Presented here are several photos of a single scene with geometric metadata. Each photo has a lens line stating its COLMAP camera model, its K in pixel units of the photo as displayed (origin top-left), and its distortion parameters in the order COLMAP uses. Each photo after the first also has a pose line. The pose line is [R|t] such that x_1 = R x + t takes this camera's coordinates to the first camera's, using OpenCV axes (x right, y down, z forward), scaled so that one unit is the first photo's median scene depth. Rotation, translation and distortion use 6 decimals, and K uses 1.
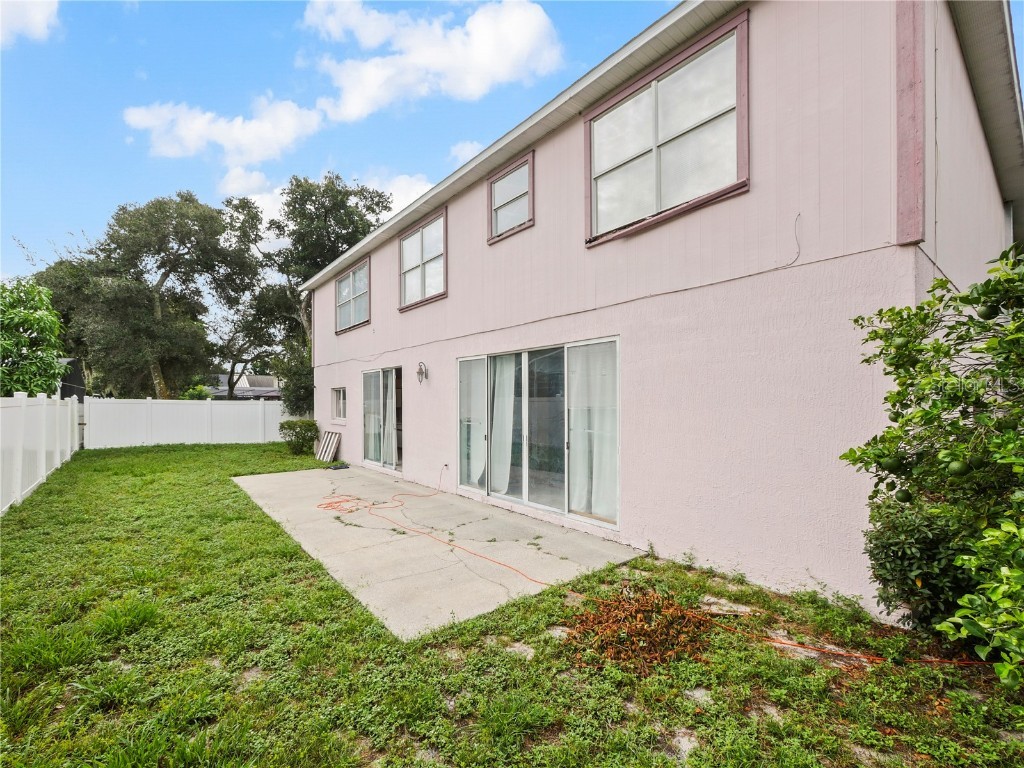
lens RADIAL K [[451.7, 0, 503.4], [0, 451.7, 362.5], [0, 0, 1]] dist [-0.002907, -0.000424]
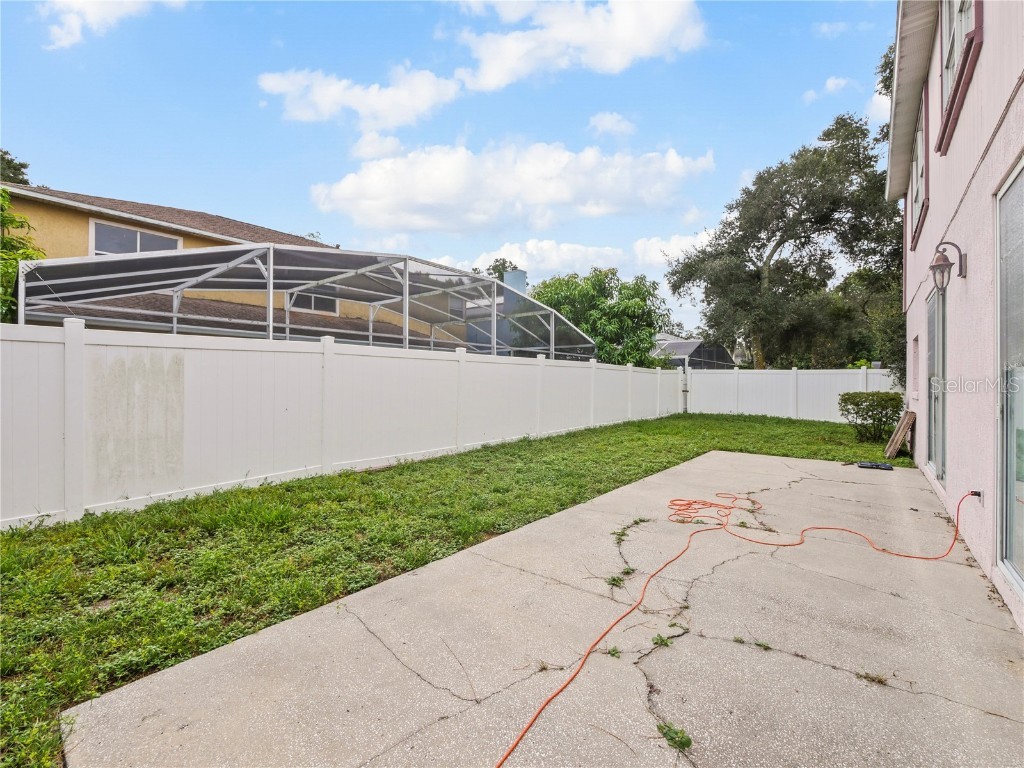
lens RADIAL K [[437.8, 0, 512.0], [0, 437.8, 384.0], [0, 0, 1]] dist [0.000381, 0.000085]
pose [[0.198752, 0.005411, -0.980035, 0.176986], [0.072844, 0.997137, 0.020279, 0.120156], [0.977339, -0.075420, 0.197789, 0.667673]]
